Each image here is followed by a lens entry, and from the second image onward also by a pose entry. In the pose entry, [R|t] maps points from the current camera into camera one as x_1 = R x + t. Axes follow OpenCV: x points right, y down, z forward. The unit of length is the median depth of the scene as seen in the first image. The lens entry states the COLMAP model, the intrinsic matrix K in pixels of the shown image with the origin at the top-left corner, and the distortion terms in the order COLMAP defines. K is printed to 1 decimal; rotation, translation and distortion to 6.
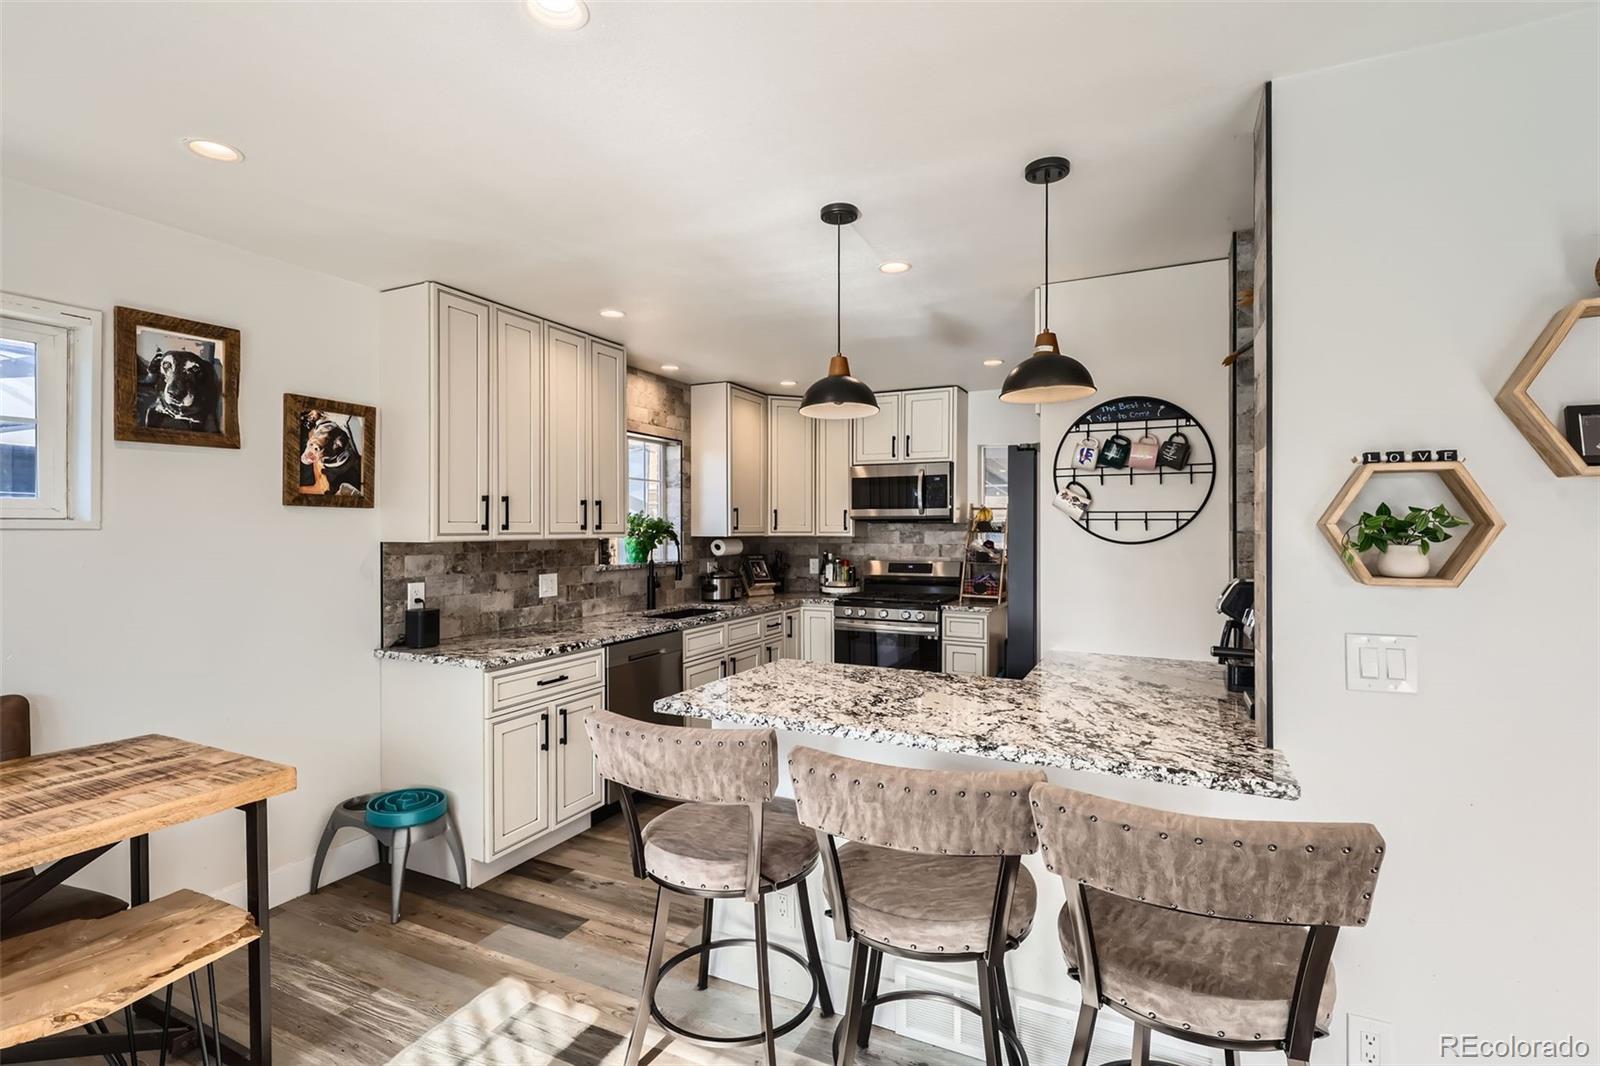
lens RADIAL K [[745.9, 0, 800.0], [0, 745.9, 533.0], [0, 0, 1]] dist [-0.000813, -0.000405]
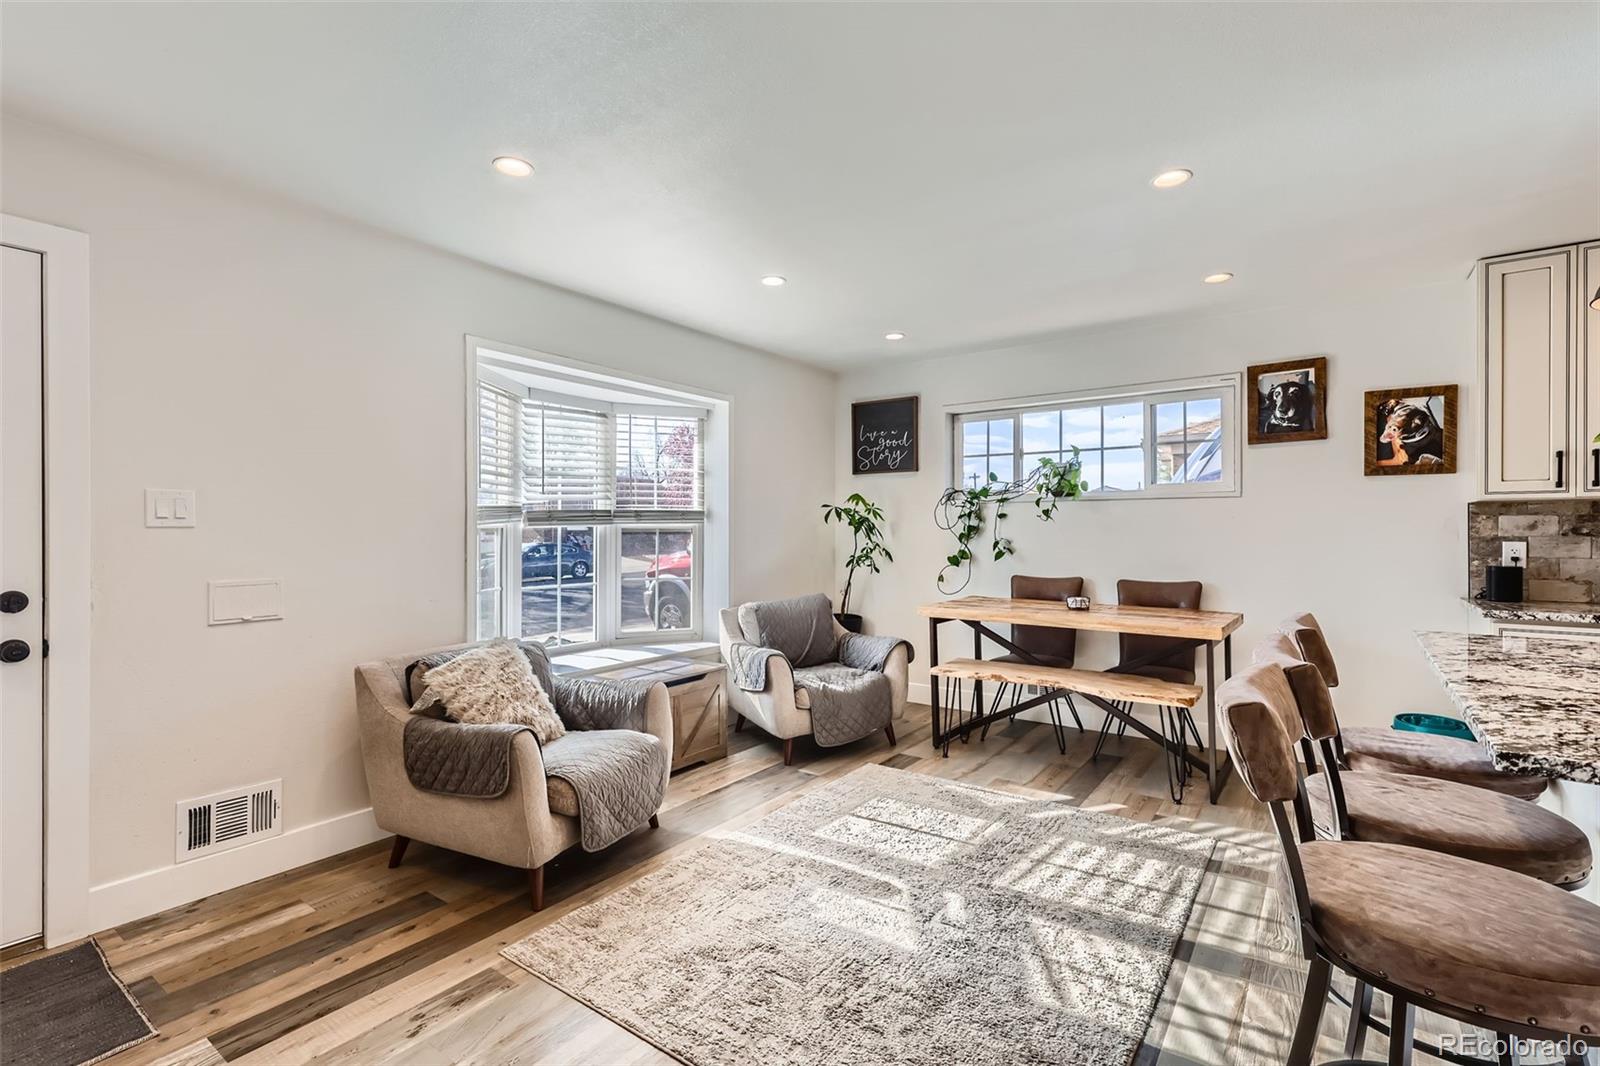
lens RADIAL K [[732.3, 0, 800.0], [0, 732.3, 533.0], [0, 0, 1]] dist [-0.001309, -0.000184]
pose [[-0.175184, 0.005014, -0.984523, 0.701230], [-0.005404, 0.999967, 0.006054, 0.056674], [0.984521, 0.006380, -0.175151, 0.208859]]
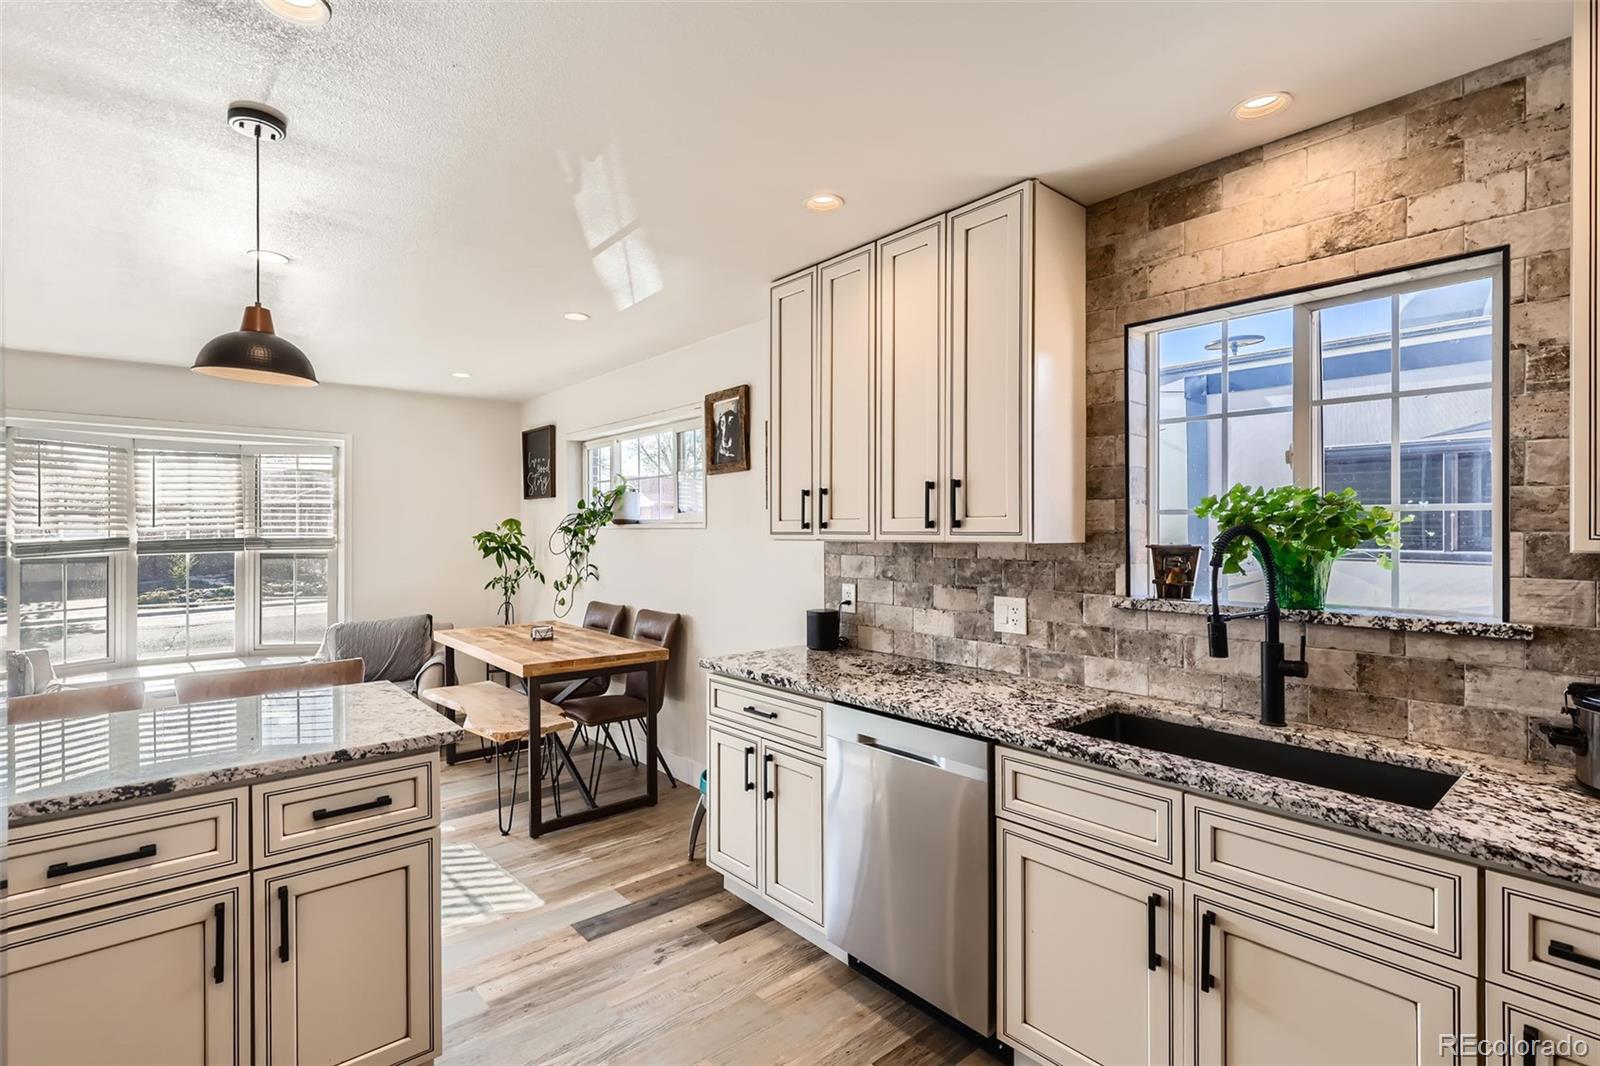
lens RADIAL K [[745.9, 0, 800.0], [0, 745.9, 533.0], [0, 0, 1]] dist [-0.000813, -0.000405]
pose [[-0.392221, 0.004583, -0.919860, 0.410442], [-0.003715, 0.999972, 0.006566, -0.004585], [0.919864, 0.005993, -0.392192, 1.390300]]
